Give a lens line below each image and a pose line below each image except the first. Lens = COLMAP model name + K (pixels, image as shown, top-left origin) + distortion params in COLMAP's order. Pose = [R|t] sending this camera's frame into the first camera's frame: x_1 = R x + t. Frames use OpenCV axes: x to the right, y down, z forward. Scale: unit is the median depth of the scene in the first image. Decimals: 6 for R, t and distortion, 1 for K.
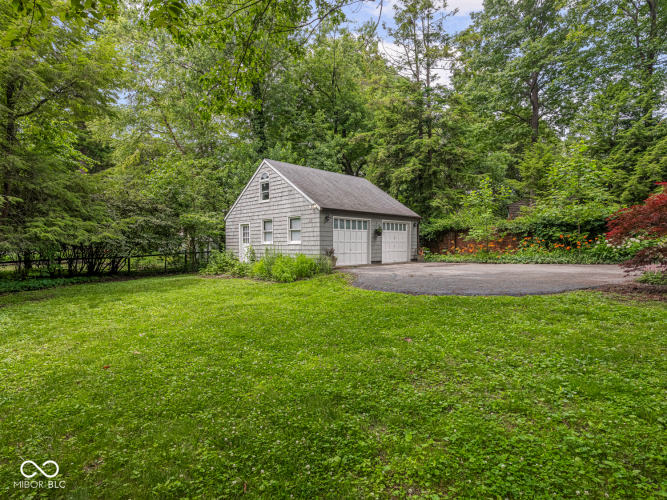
lens RADIAL K [[359.3, 0, 333.5], [0, 359.3, 250.0], [0, 0, 1]] dist [-0.012158, 0.000126]
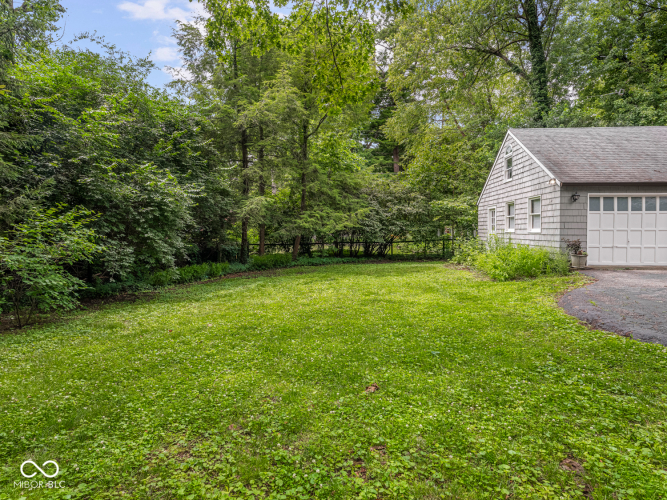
lens RADIAL K [[359.3, 0, 333.5], [0, 359.3, 250.0], [0, 0, 1]] dist [-0.012158, 0.000126]
pose [[0.653381, 0.045971, -0.755632, 0.182404], [-0.013467, 0.998702, 0.049113, -0.010502], [0.756909, -0.021913, 0.653152, 0.153489]]
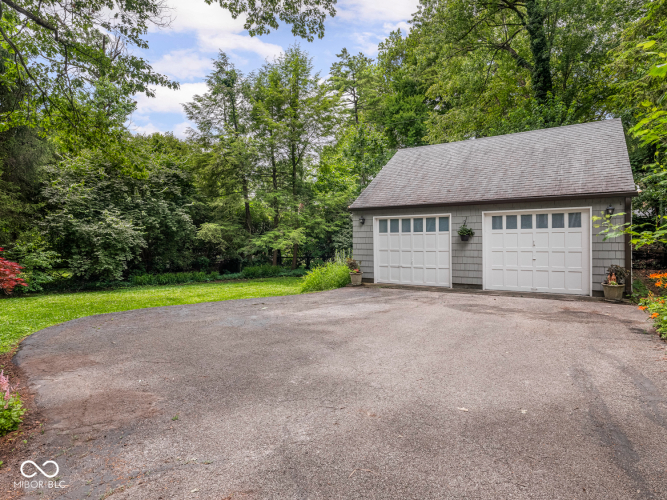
lens RADIAL K [[376.8, 0, 333.5], [0, 376.8, 250.0], [0, 0, 1]] dist [0.000263, 0.000229]
pose [[0.233066, 0.026381, -0.972103, 0.671947], [-0.005851, 0.999652, 0.025726, -0.039395], [0.972443, -0.000308, 0.233139, 0.654144]]
